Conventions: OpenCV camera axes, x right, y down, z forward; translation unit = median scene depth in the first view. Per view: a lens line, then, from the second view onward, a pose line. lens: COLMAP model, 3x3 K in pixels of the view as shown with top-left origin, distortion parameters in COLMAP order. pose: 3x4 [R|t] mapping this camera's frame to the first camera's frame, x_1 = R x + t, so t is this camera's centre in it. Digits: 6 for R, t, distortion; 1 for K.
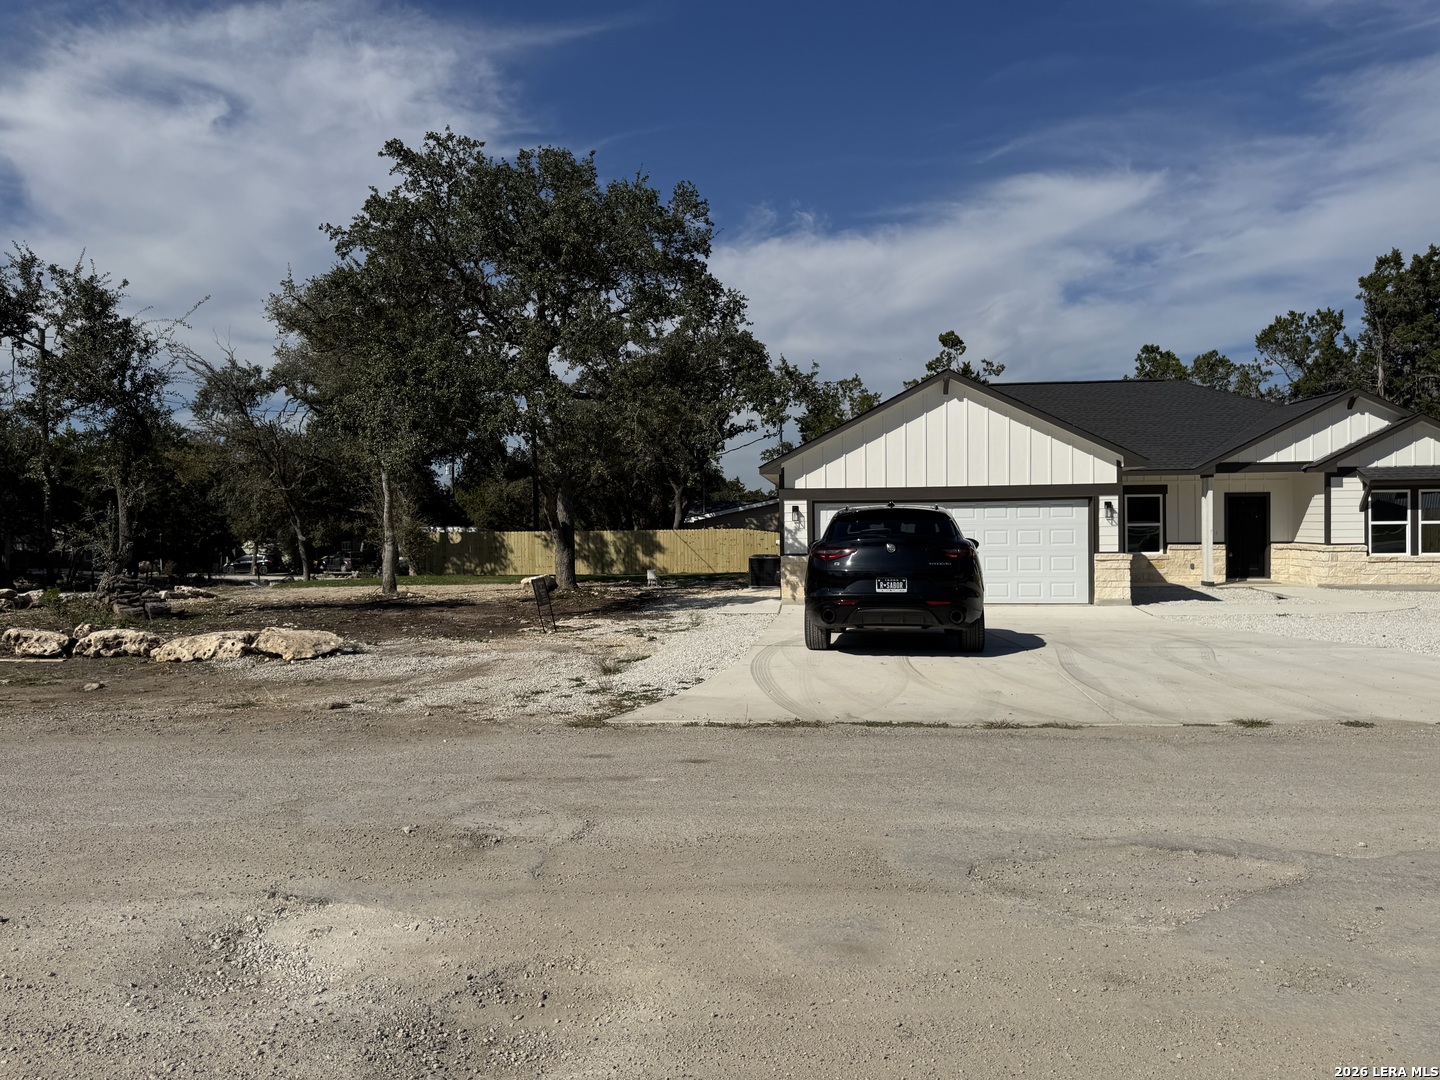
lens RADIAL K [[1003.6, 0, 720.0], [0, 1003.6, 540.0], [0, 0, 1]] dist [-0.010757, -0.007253]
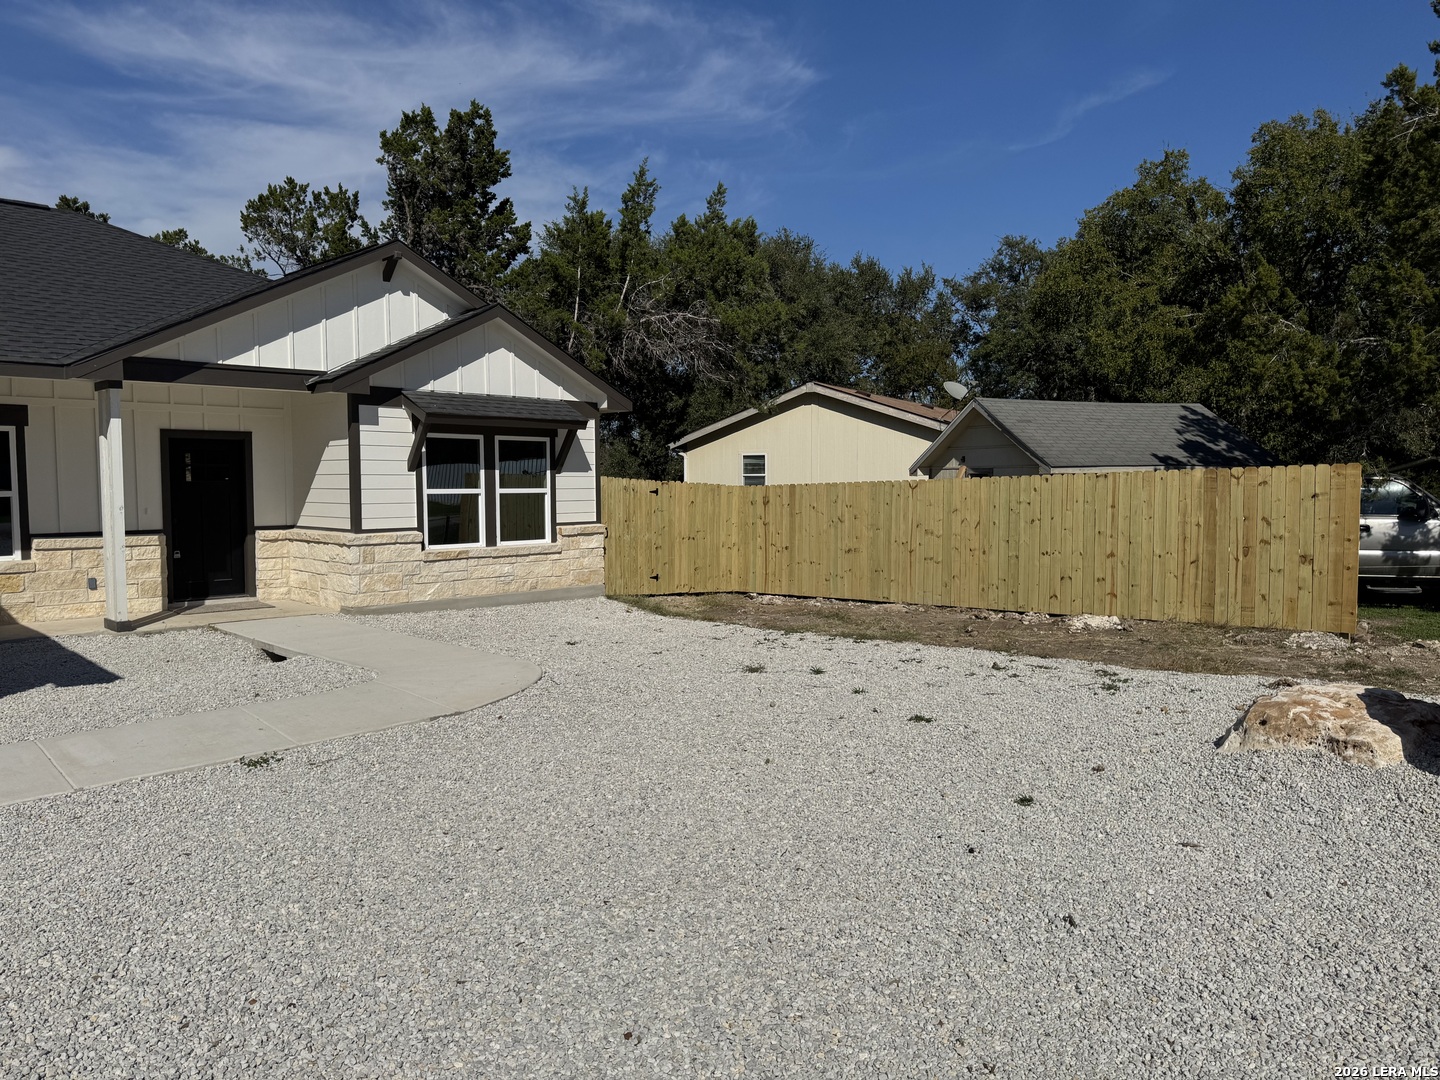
lens RADIAL K [[1032.1, 0, 720.0], [0, 1032.1, 540.0], [0, 0, 1]] dist [0.100882, -0.197756]
pose [[0.623332, -0.036092, 0.781124, 0.291184], [0.010060, 0.999222, 0.038142, -0.010231], [-0.781892, -0.015917, 0.623210, 0.495005]]
